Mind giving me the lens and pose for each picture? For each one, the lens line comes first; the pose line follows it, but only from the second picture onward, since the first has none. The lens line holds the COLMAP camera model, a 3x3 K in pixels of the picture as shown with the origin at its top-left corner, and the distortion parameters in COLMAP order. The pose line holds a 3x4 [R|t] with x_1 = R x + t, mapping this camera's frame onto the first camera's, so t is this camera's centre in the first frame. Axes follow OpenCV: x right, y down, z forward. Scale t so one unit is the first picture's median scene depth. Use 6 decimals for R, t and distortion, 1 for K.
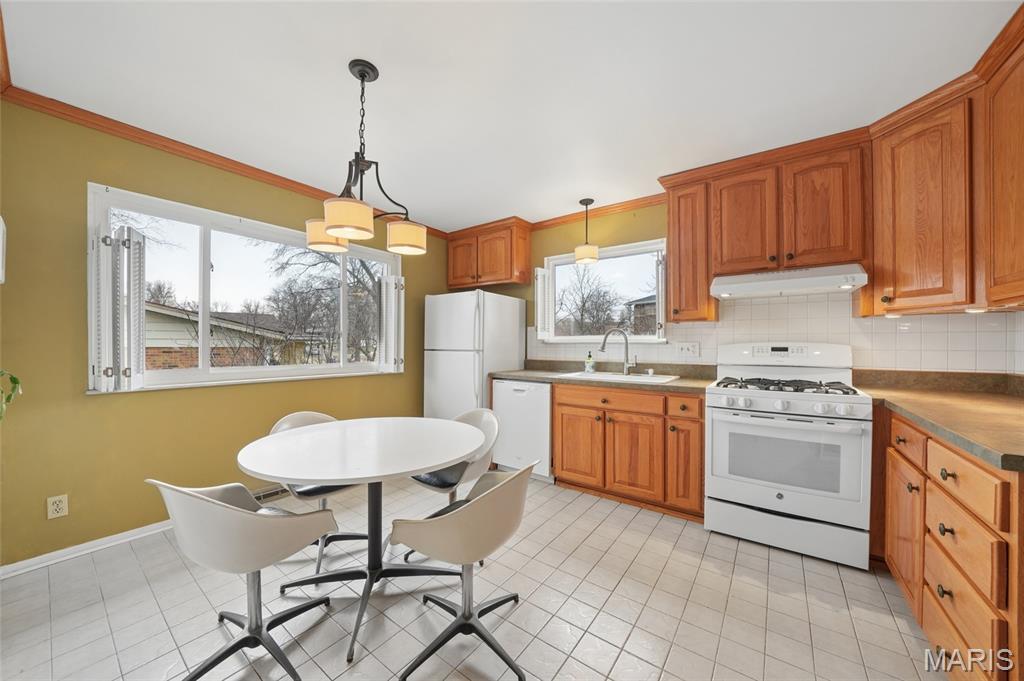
lens RADIAL K [[356.9, 0, 510.6], [0, 356.9, 345.9], [0, 0, 1]] dist [-0.021720, 0.001070]
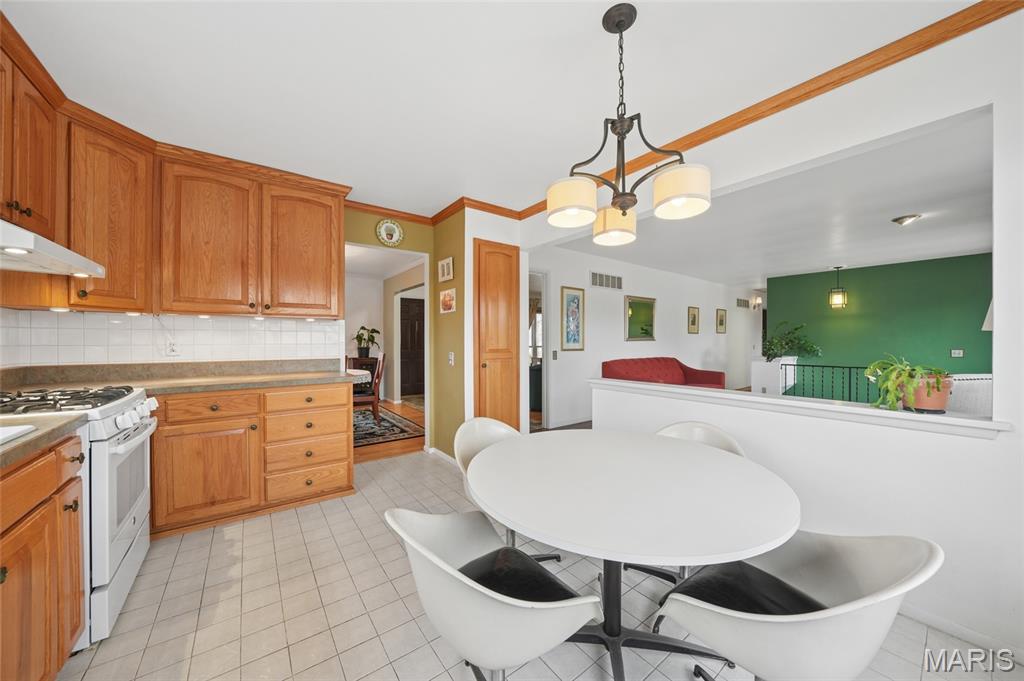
lens RADIAL K [[356.9, 0, 501.7], [0, 356.9, 339.6], [0, 0, 1]] dist [-0.021720, 0.001070]
pose [[-0.950536, -0.002922, 0.310601, -0.268453], [-0.002068, 0.999993, 0.003079, -0.008701], [-0.310608, 0.002284, -0.950535, 1.239783]]
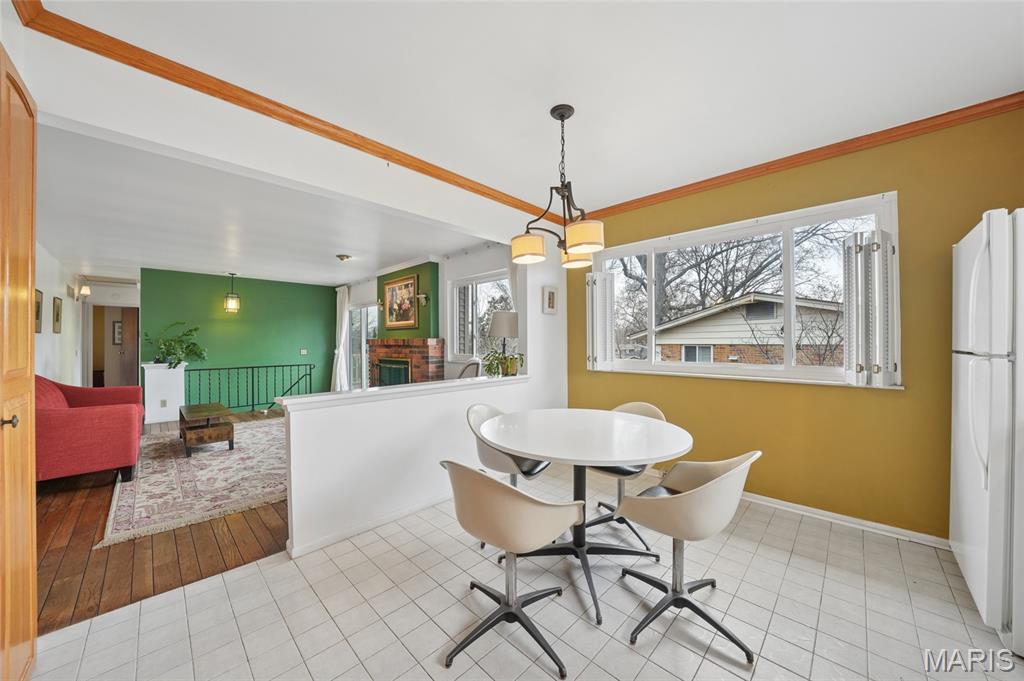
lens RADIAL K [[356.9, 0, 516.6], [0, 356.9, 339.1], [0, 0, 1]] dist [-0.021720, 0.001070]
pose [[-0.136789, -0.010107, -0.990549, 0.509082], [0.000324, 0.999947, -0.010247, -0.003161], [0.990600, -0.001723, -0.136779, 0.659863]]
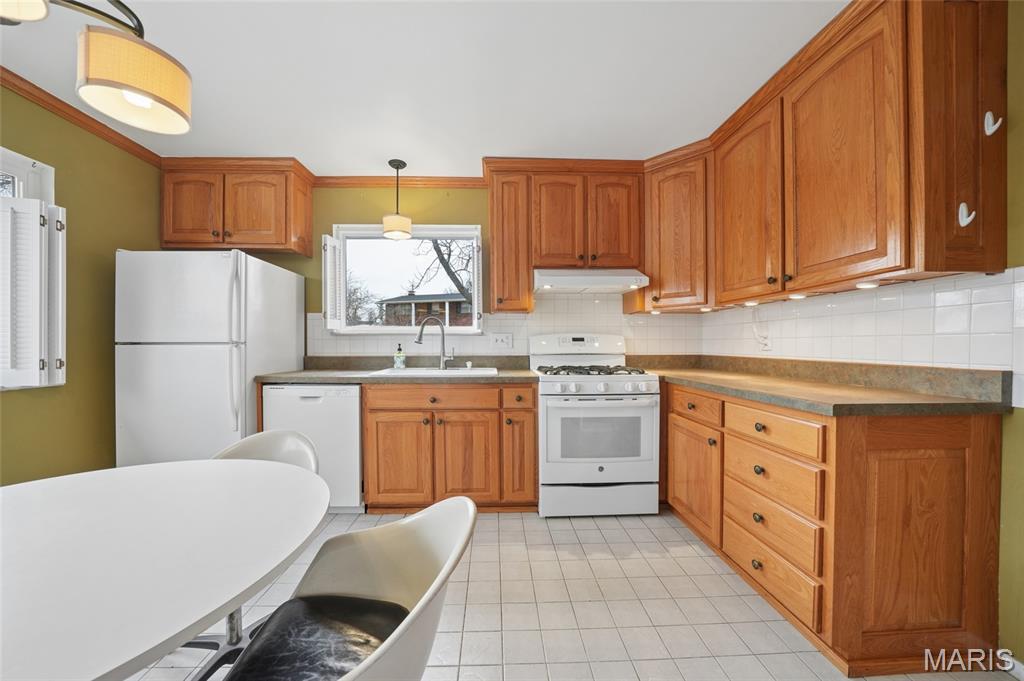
lens RADIAL K [[356.9, 0, 504.5], [0, 356.9, 347.8], [0, 0, 1]] dist [-0.021720, 0.001070]
pose [[0.787454, -0.010346, 0.616286, -0.136326], [0.006388, 0.999942, 0.008623, 0.025447], [-0.616340, -0.002853, 0.787475, 0.245989]]
